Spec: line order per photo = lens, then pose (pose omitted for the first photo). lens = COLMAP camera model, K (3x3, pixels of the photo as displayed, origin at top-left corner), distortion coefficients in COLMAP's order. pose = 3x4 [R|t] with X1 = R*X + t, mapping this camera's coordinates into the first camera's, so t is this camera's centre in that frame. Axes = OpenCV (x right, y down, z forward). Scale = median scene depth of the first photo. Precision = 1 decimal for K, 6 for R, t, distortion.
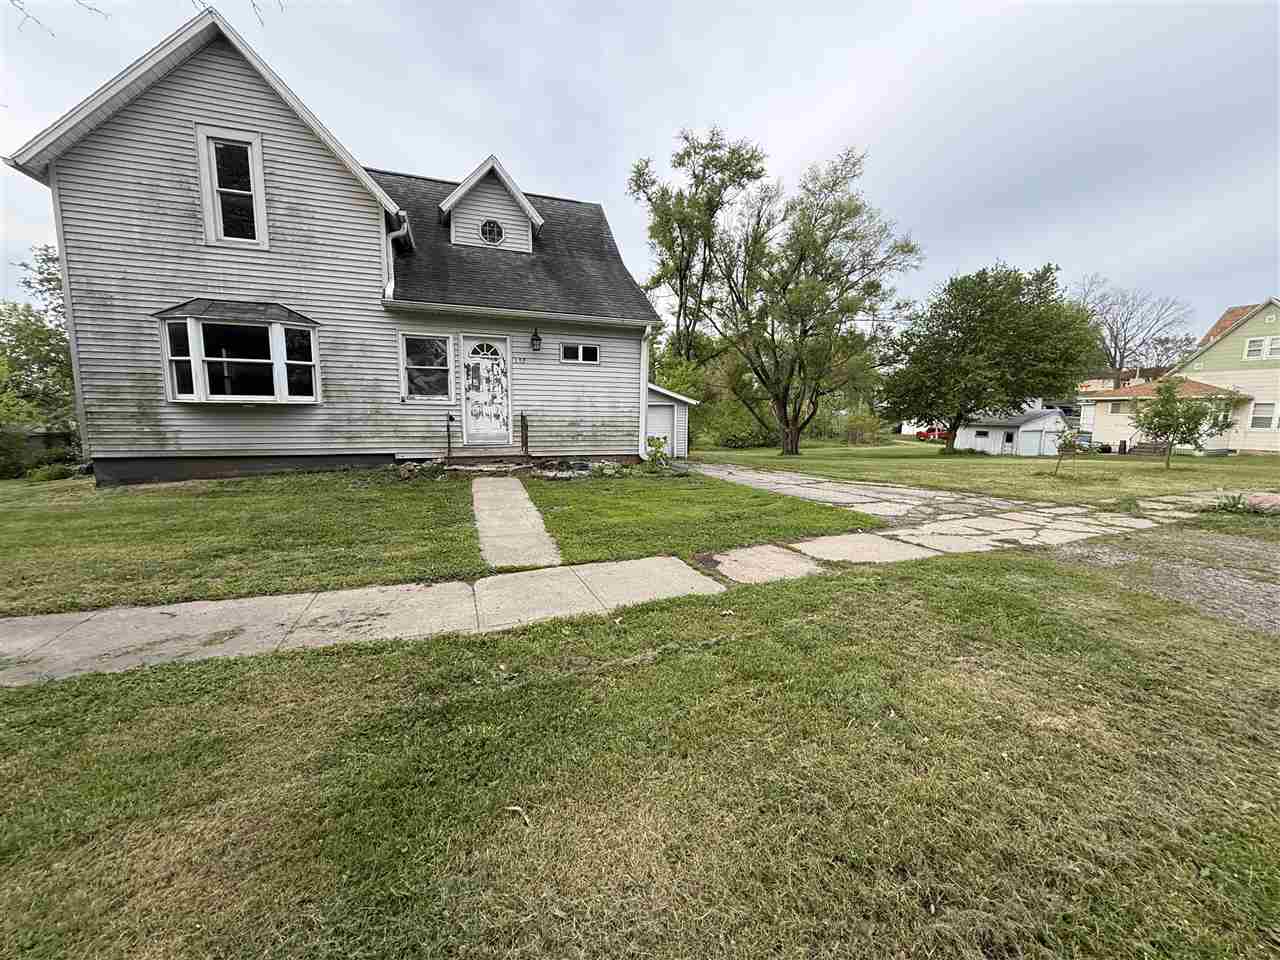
lens RADIAL K [[508.6, 0, 641.0], [0, 508.6, 480.6], [0, 0, 1]] dist [0.001388, -0.000581]
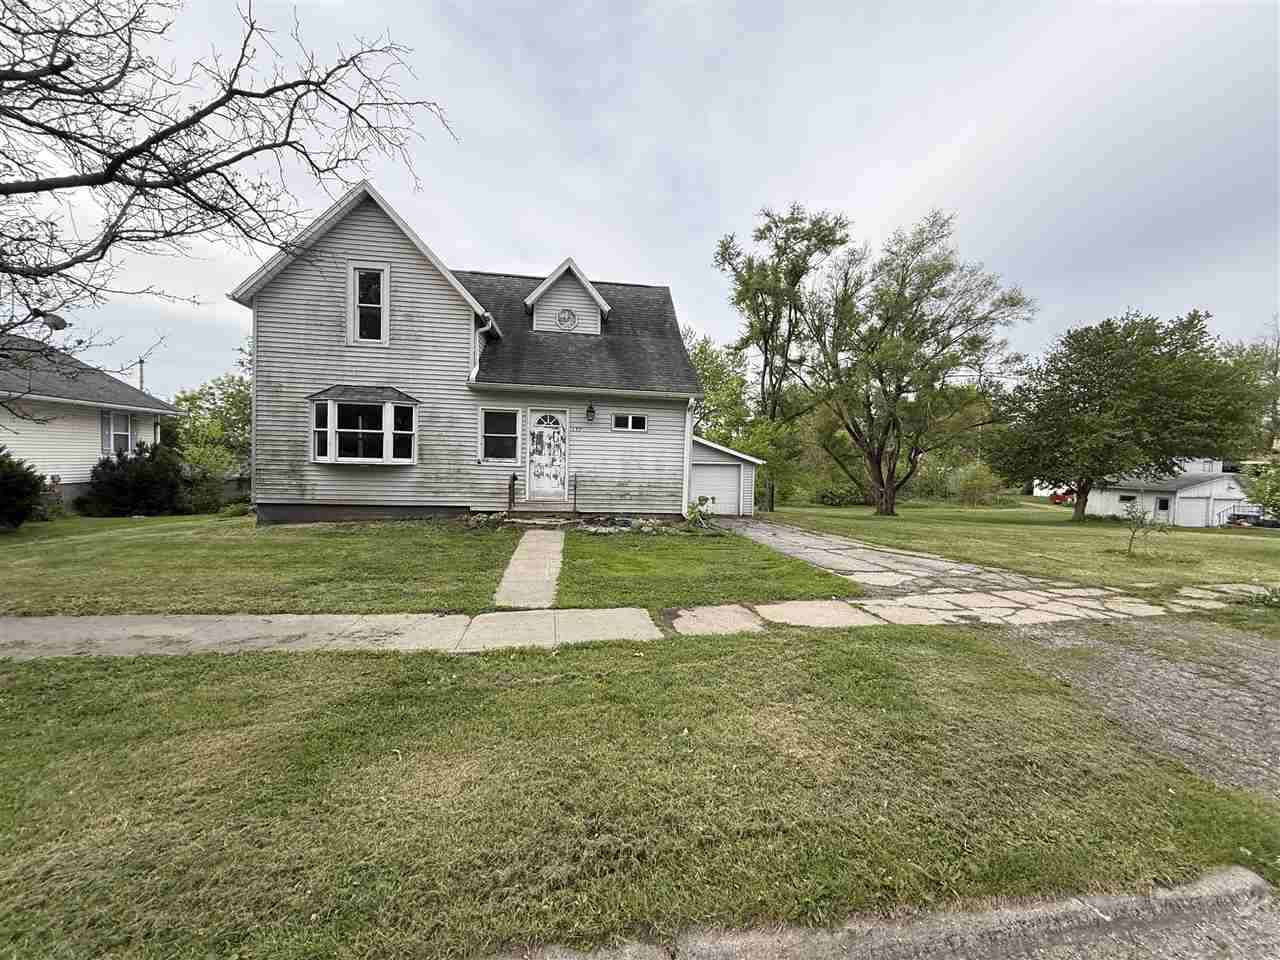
lens RADIAL K [[508.6, 0, 639.2], [0, 508.6, 481.3], [0, 0, 1]] dist [0.001388, -0.000581]
pose [[0.979268, 0.023777, -0.201169, 0.153003], [-0.043561, 0.994572, -0.094496, -0.016893], [0.197830, 0.101300, 0.974988, -0.096697]]
